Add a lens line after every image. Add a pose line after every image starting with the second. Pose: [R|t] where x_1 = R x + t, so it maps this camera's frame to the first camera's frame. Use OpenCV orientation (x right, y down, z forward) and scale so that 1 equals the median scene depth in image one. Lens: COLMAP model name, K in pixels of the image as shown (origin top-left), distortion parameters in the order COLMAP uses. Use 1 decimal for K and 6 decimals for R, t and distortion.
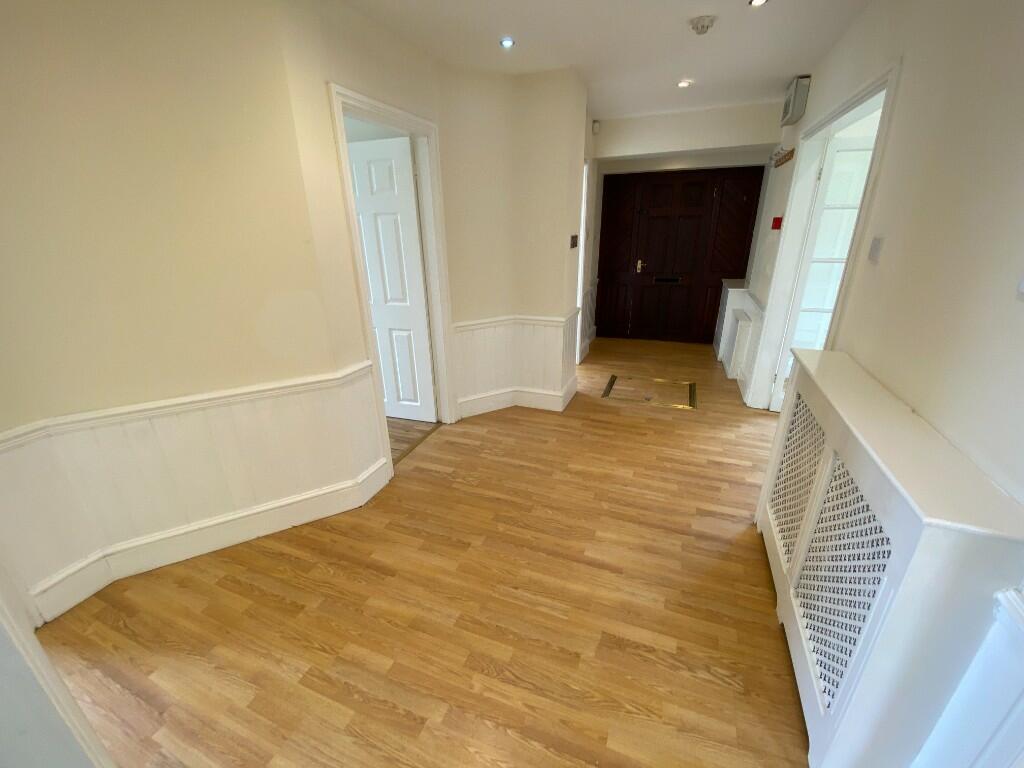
lens RADIAL K [[415.1, 0, 515.0], [0, 415.1, 384.7], [0, 0, 1]] dist [0.026342, -0.027166]
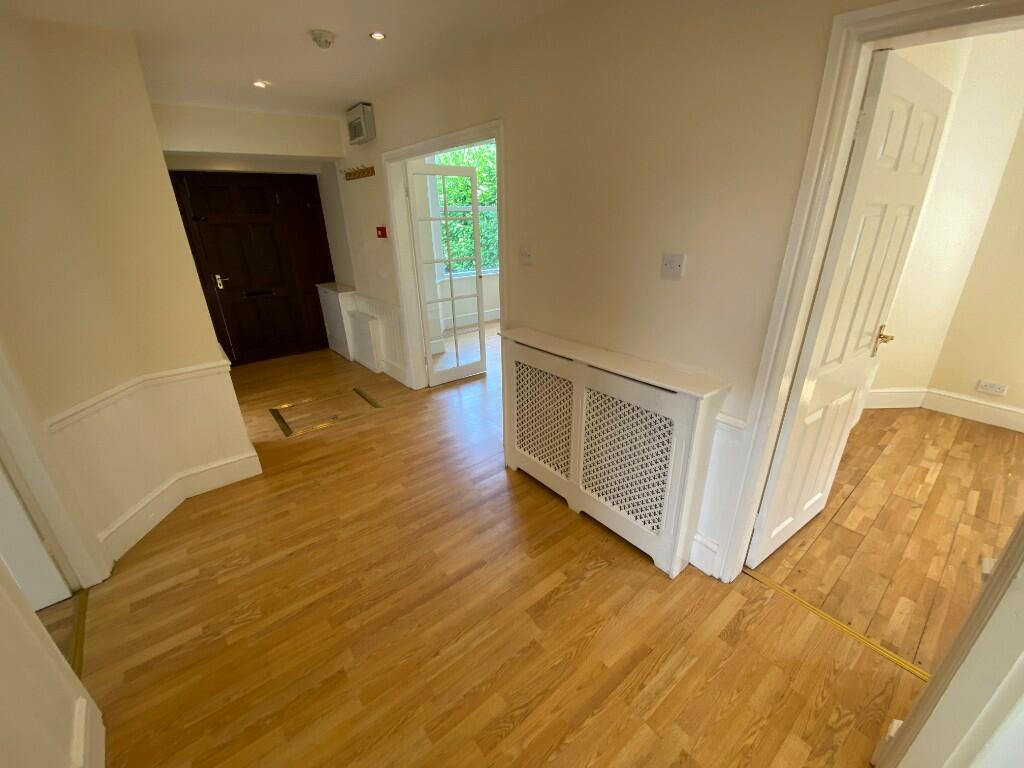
lens RADIAL K [[425.1, 0, 509.5], [0, 425.1, 365.6], [0, 0, 1]] dist [0.030443, -0.023613]
pose [[0.503256, -0.286522, 0.815253, -0.349160], [0.321117, 0.937880, 0.131393, -0.112630], [-0.802257, 0.195667, 0.564001, 0.173213]]
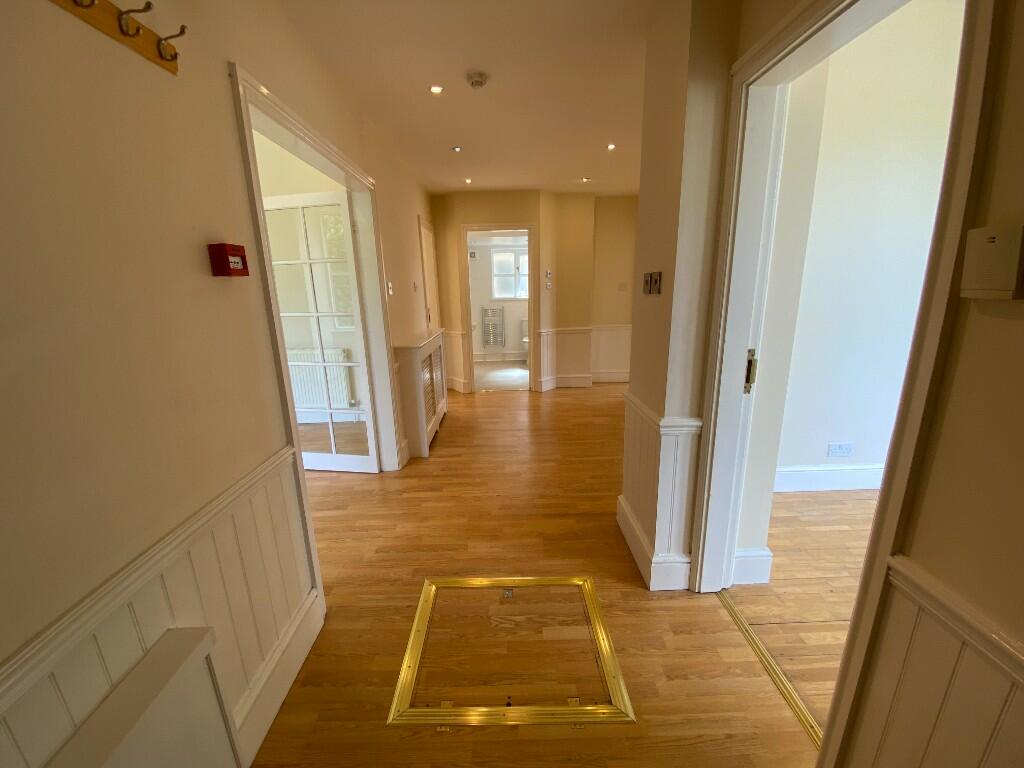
lens RADIAL K [[418.2, 0, 509.8], [0, 418.2, 386.8], [0, 0, 1]] dist [0.029491, -0.024741]
pose [[-0.924613, 0.127708, -0.358861, 0.704764], [-0.098005, 0.830644, 0.548112, -0.676704], [0.368084, 0.541961, -0.755508, 1.870011]]
